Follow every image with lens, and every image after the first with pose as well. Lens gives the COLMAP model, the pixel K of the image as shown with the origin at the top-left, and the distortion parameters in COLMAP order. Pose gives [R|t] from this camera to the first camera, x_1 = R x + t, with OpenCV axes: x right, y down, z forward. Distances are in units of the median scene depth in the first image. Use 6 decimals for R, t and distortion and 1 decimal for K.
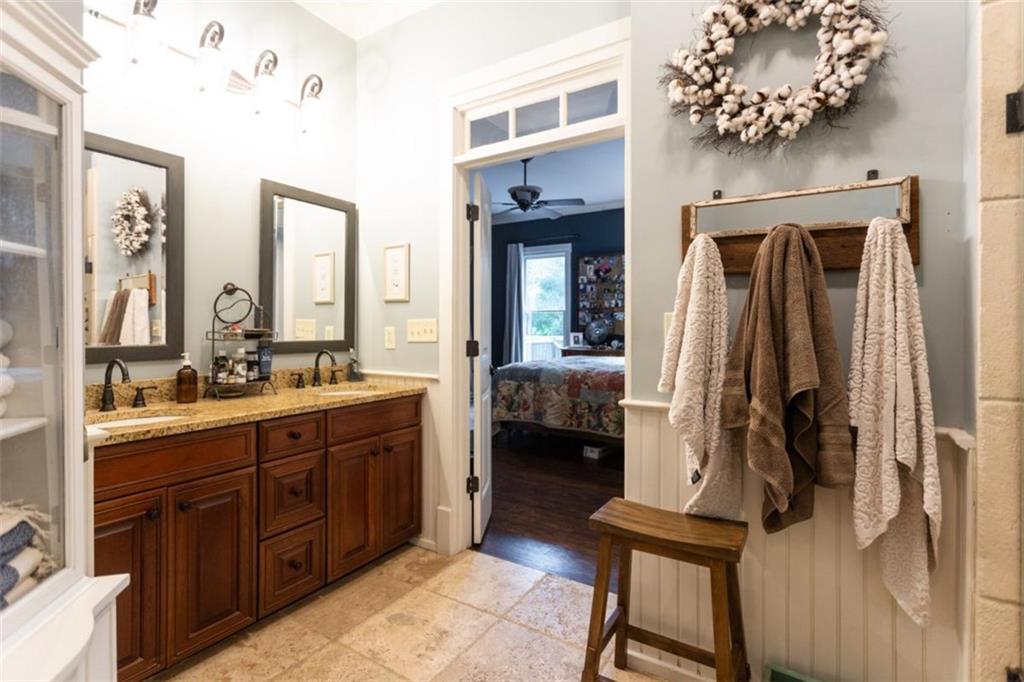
lens RADIAL K [[489.7, 0, 505.8], [0, 489.7, 331.8], [0, 0, 1]] dist [-0.000447, 0.001225]
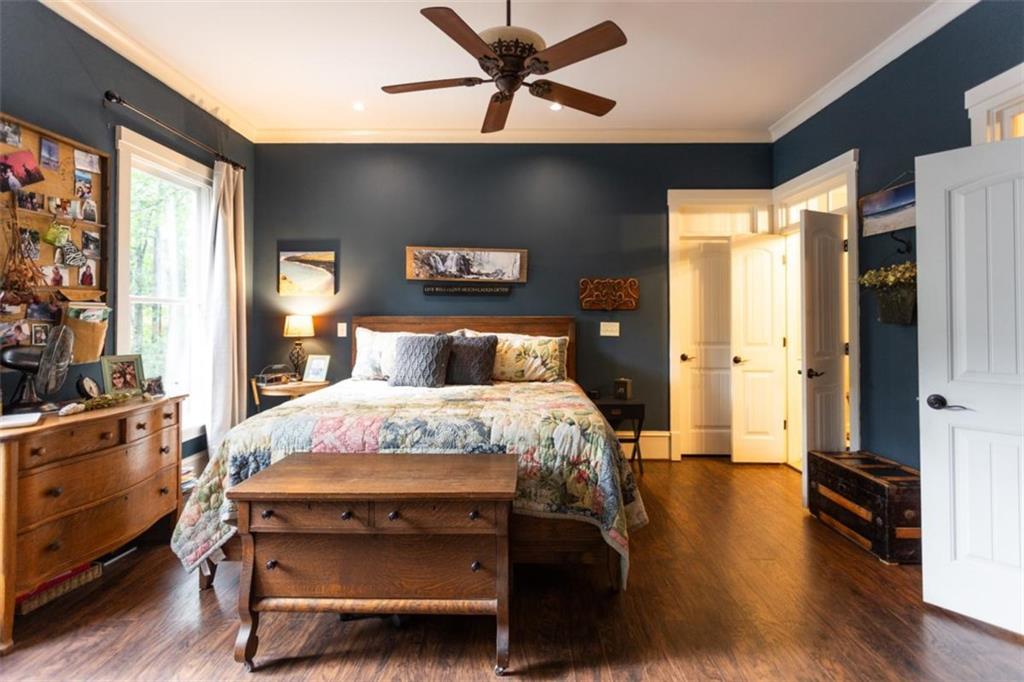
lens RADIAL K [[489.7, 0, 515.7], [0, 489.7, 308.9], [0, 0, 1]] dist [-0.000447, 0.001225]
pose [[-0.532434, 0.012444, 0.846380, -0.254317], [0.010071, 0.999914, -0.008366, -0.027870], [-0.846412, 0.004069, -0.532513, 0.904962]]
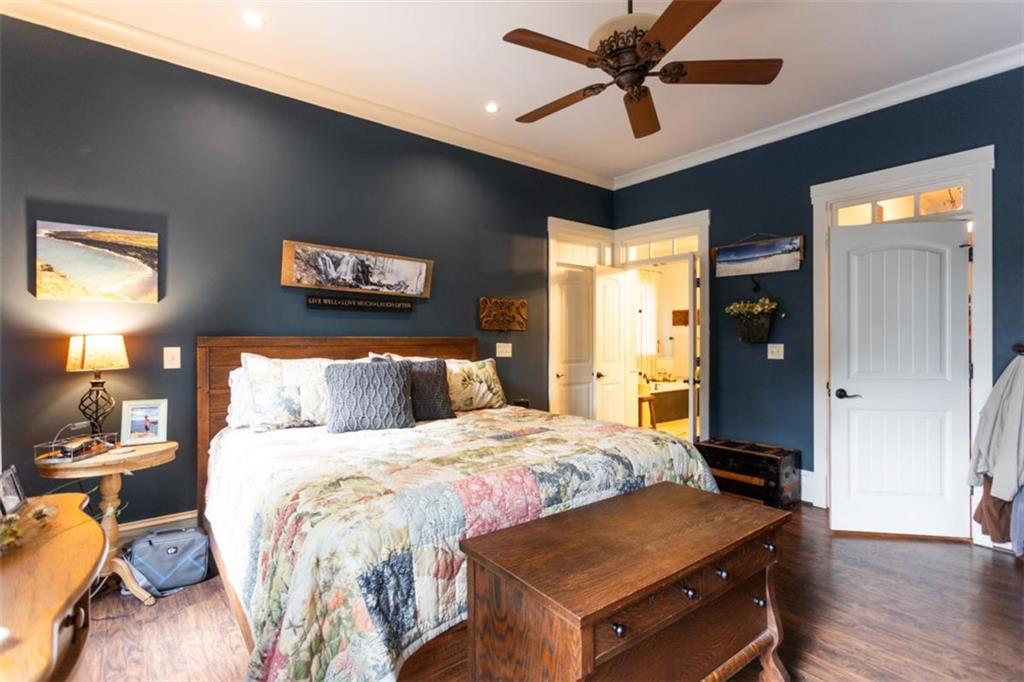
lens RADIAL K [[489.7, 0, 507.2], [0, 489.7, 337.1], [0, 0, 1]] dist [-0.000447, 0.001225]
pose [[-0.945035, 0.001946, 0.326965, 0.002744], [0.004952, 0.999953, 0.008361, -0.027456], [-0.326933, 0.009521, -0.945000, 1.045862]]
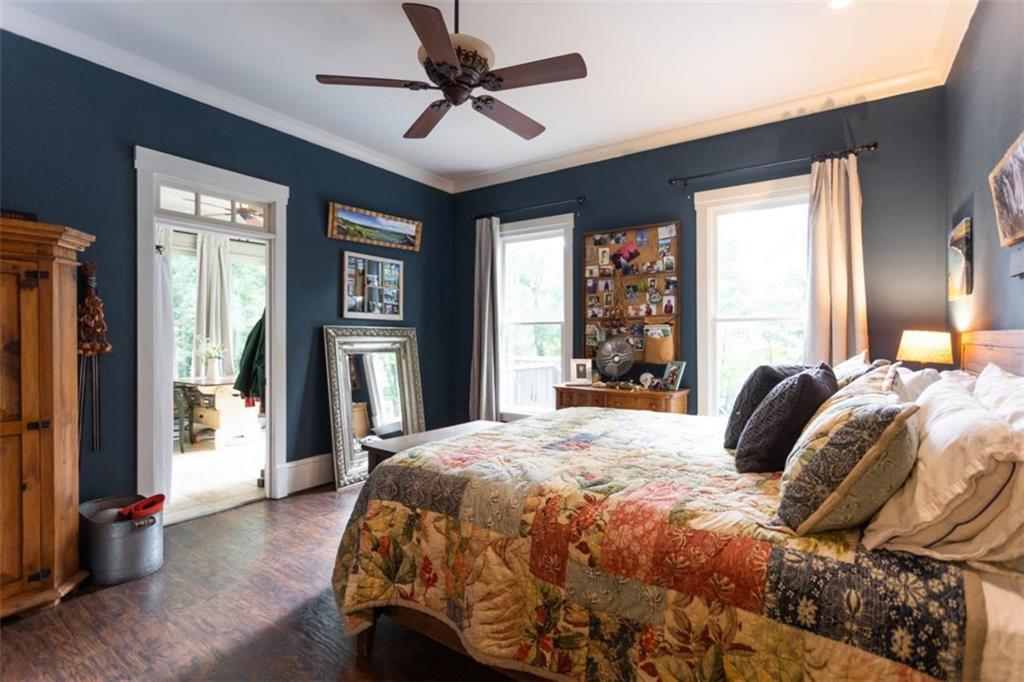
lens RADIAL K [[489.7, 0, 514.6], [0, 489.7, 341.8], [0, 0, 1]] dist [-0.000447, 0.001225]
pose [[0.999829, -0.002427, -0.018327, 0.074865], [0.002356, 0.999990, -0.003906, -0.017405], [0.018336, 0.003862, 0.999824, 0.404242]]
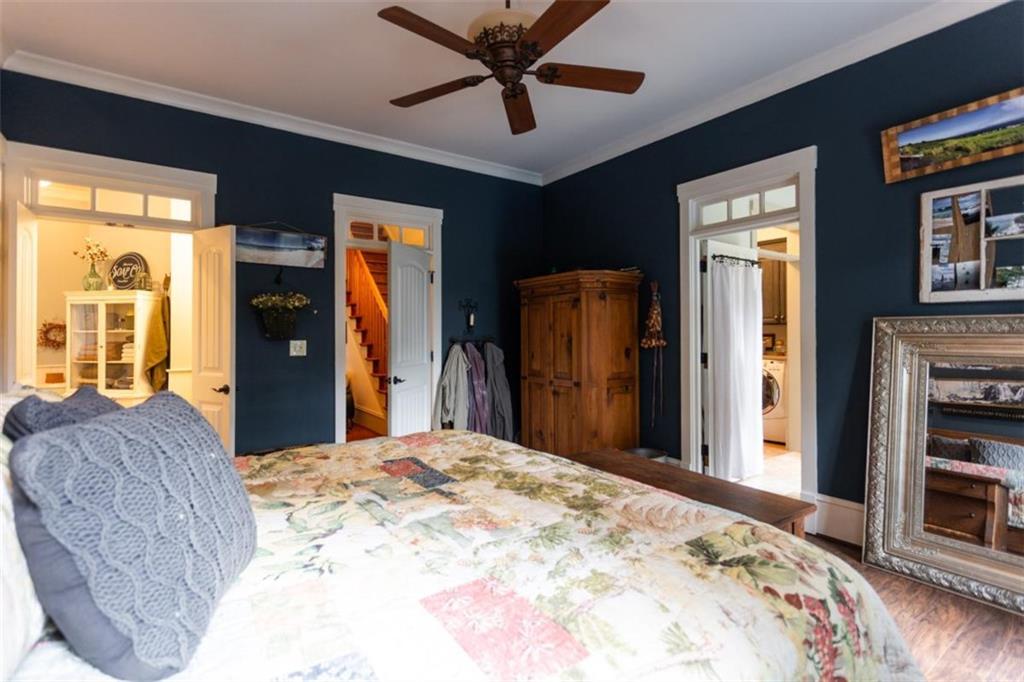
lens RADIAL K [[489.7, 0, 516.3], [0, 489.7, 338.5], [0, 0, 1]] dist [-0.000447, 0.001225]
pose [[-0.371655, 0.006518, -0.928348, 0.308492], [-0.009325, 0.999899, 0.010754, -0.023945], [0.928324, 0.012653, -0.371556, 0.850774]]
